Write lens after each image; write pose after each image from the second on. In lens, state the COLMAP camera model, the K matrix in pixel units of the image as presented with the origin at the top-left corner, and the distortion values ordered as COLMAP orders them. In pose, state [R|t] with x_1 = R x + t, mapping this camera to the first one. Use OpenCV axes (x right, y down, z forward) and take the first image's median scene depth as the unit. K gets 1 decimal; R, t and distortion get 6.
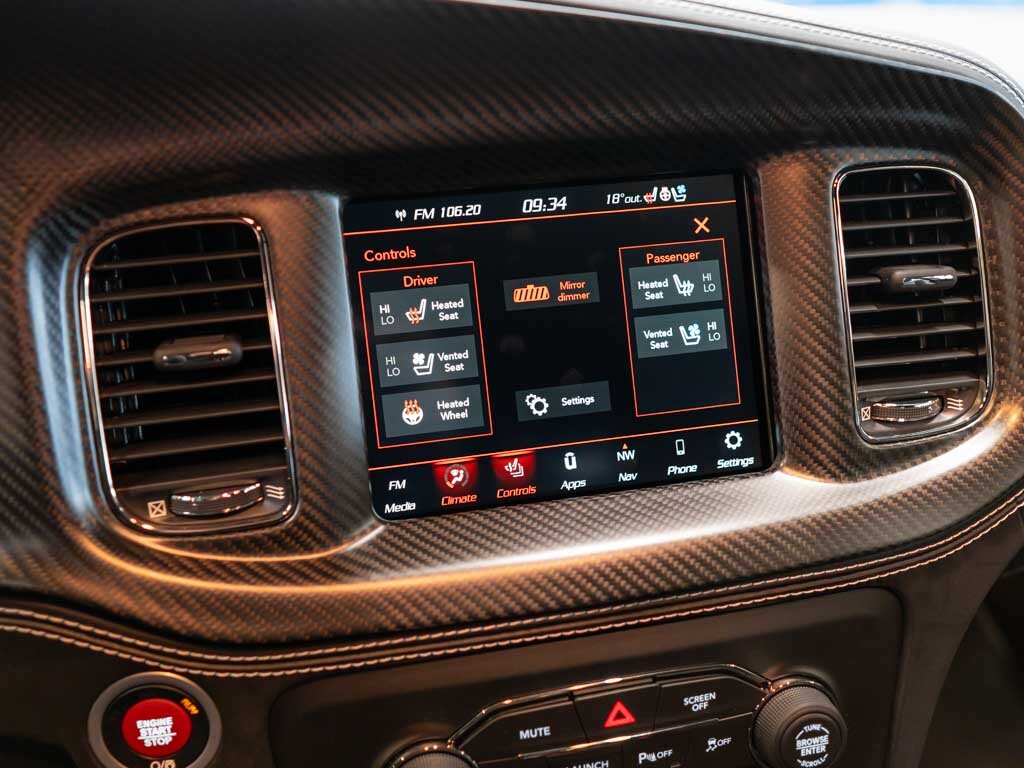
lens RADIAL K [[791.8, 0, 494.9], [0, 791.8, 383.7], [0, 0, 1]] dist [0.003089, -0.009278]
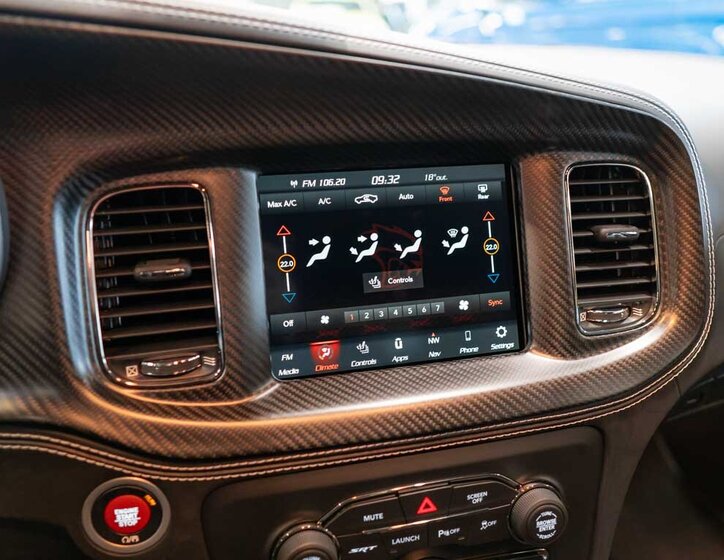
lens RADIAL K [[585.3, 0, 373.4], [0, 585.3, 271.1], [0, 0, 1]] dist [-0.002503, -0.000155]
pose [[0.997324, 0.023988, 0.069059, -0.040137], [-0.022557, 0.999516, -0.021426, -0.021132], [-0.069540, 0.019811, 0.997382, -0.161604]]
